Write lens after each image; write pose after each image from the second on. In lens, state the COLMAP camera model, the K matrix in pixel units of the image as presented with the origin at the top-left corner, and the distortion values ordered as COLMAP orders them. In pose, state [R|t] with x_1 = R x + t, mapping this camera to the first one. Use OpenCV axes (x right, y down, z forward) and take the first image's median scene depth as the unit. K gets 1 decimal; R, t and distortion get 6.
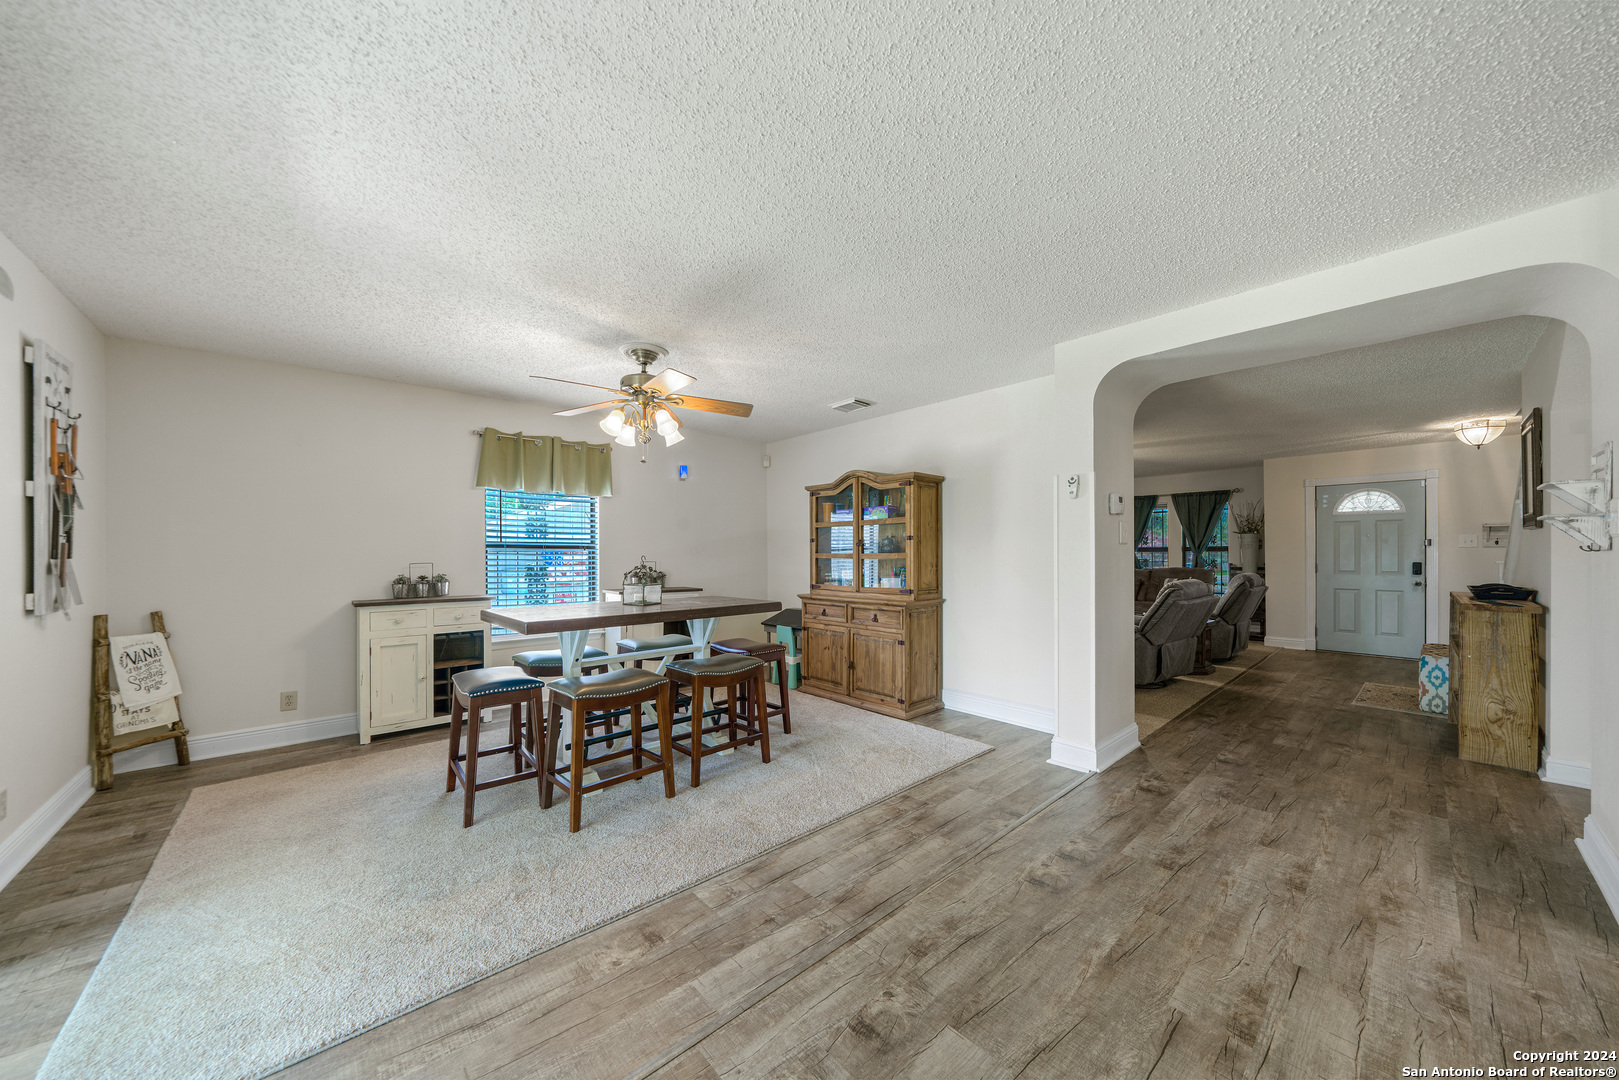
lens RADIAL K [[561.2, 0, 793.3], [0, 561.2, 552.7], [0, 0, 1]] dist [-0.007436, 0.000050]
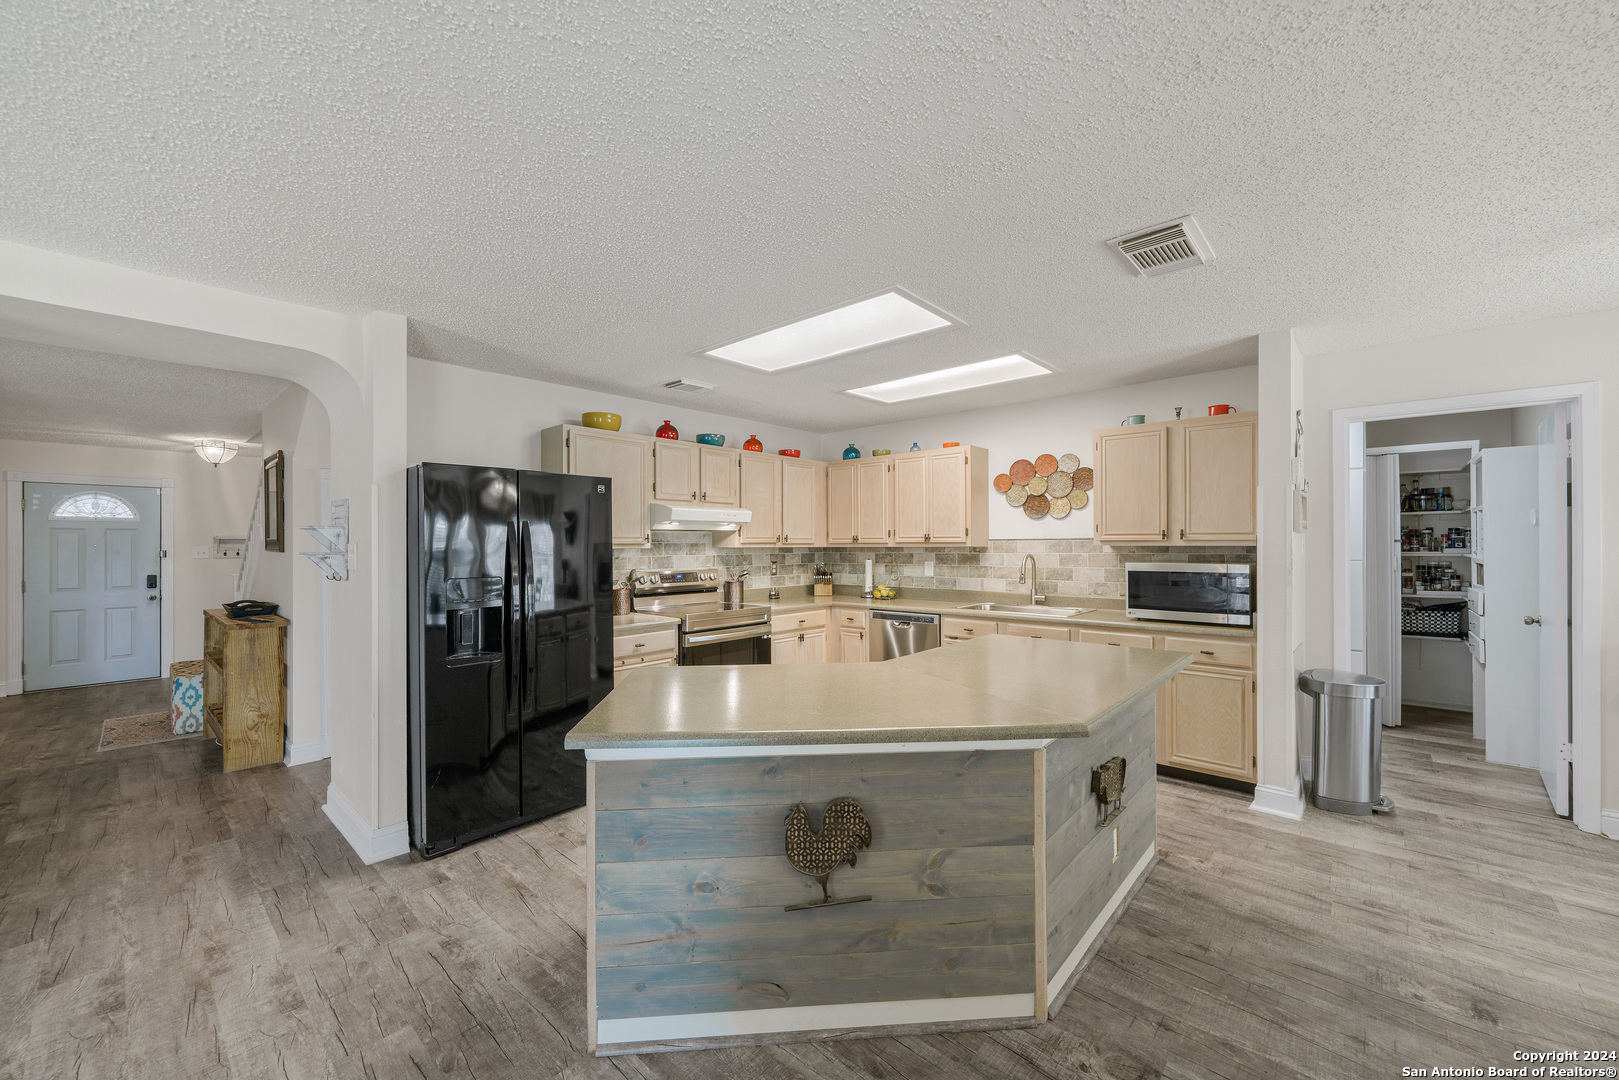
lens RADIAL K [[620.3, 0, 802.6], [0, 620.3, 551.6], [0, 0, 1]] dist [0.003999, 0.000557]
pose [[-0.110494, -0.008175, 0.993843, -0.081024], [0.002659, 0.999960, 0.008521, -0.052604], [-0.993873, 0.003584, -0.110468, 0.048447]]
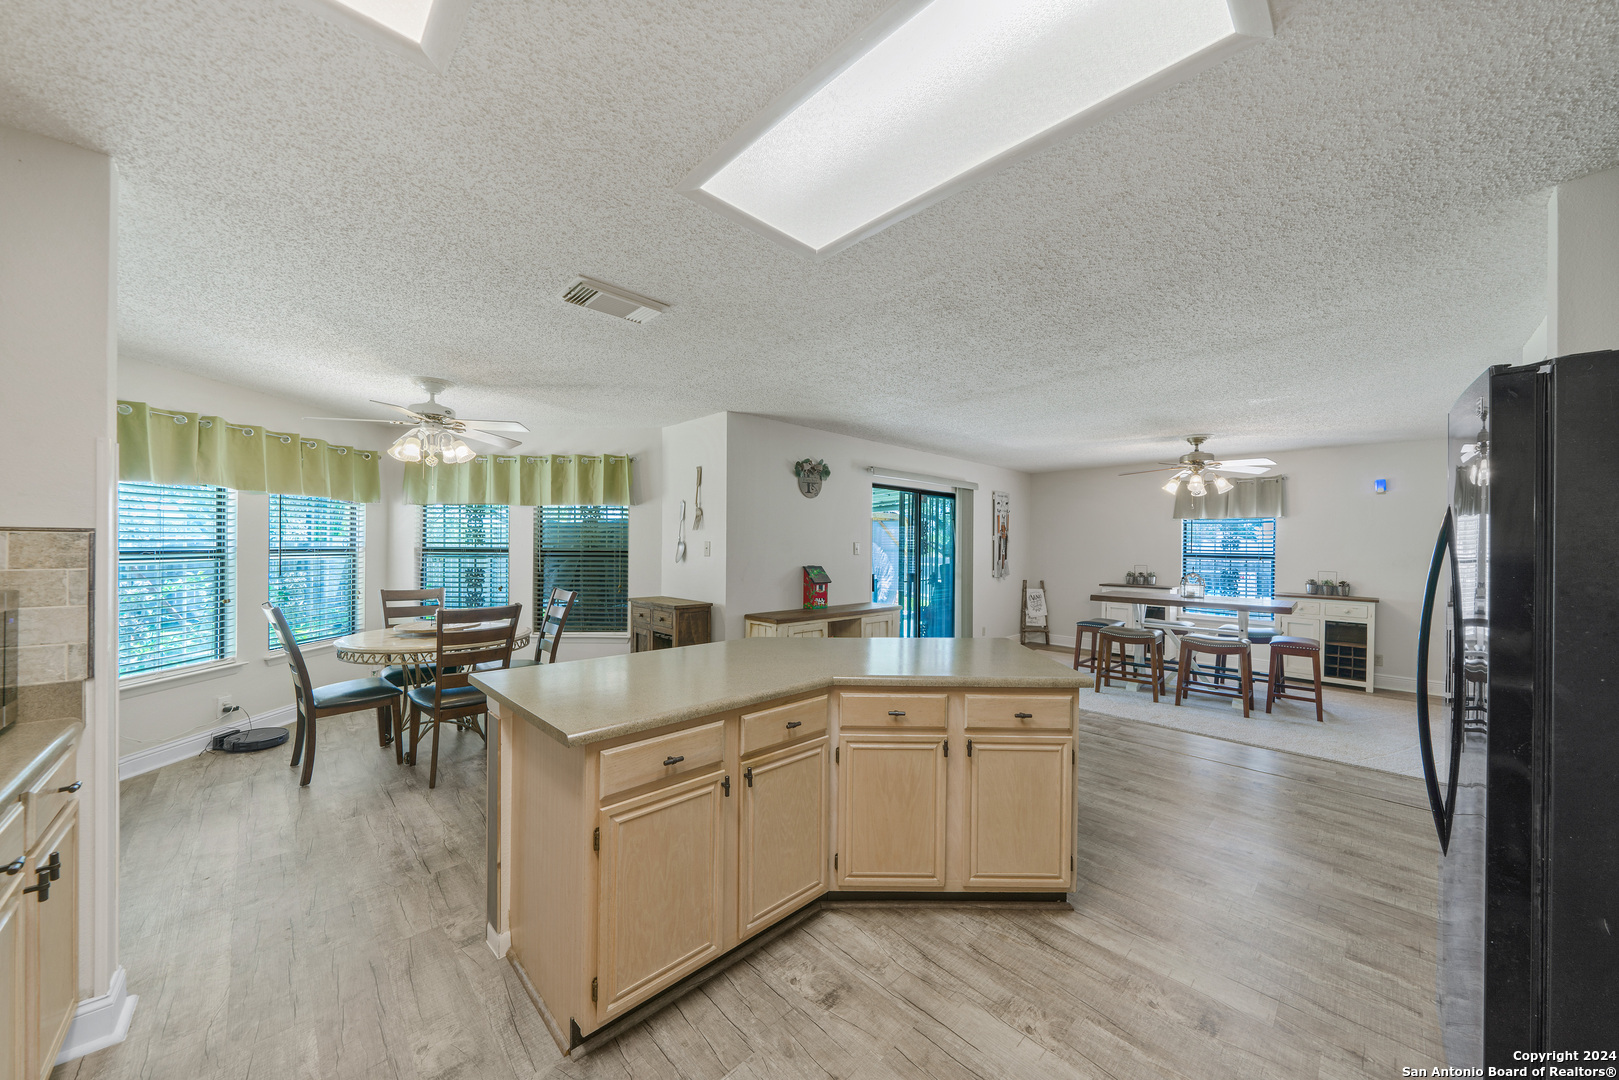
lens RADIAL K [[561.2, 0, 804.4], [0, 561.2, 540.7], [0, 0, 1]] dist [-0.007436, 0.000050]
pose [[0.054508, 0.000853, -0.998513, 1.320469], [-0.003973, 0.999992, 0.000638, -0.071115], [0.998505, 0.003932, 0.054511, -0.203691]]
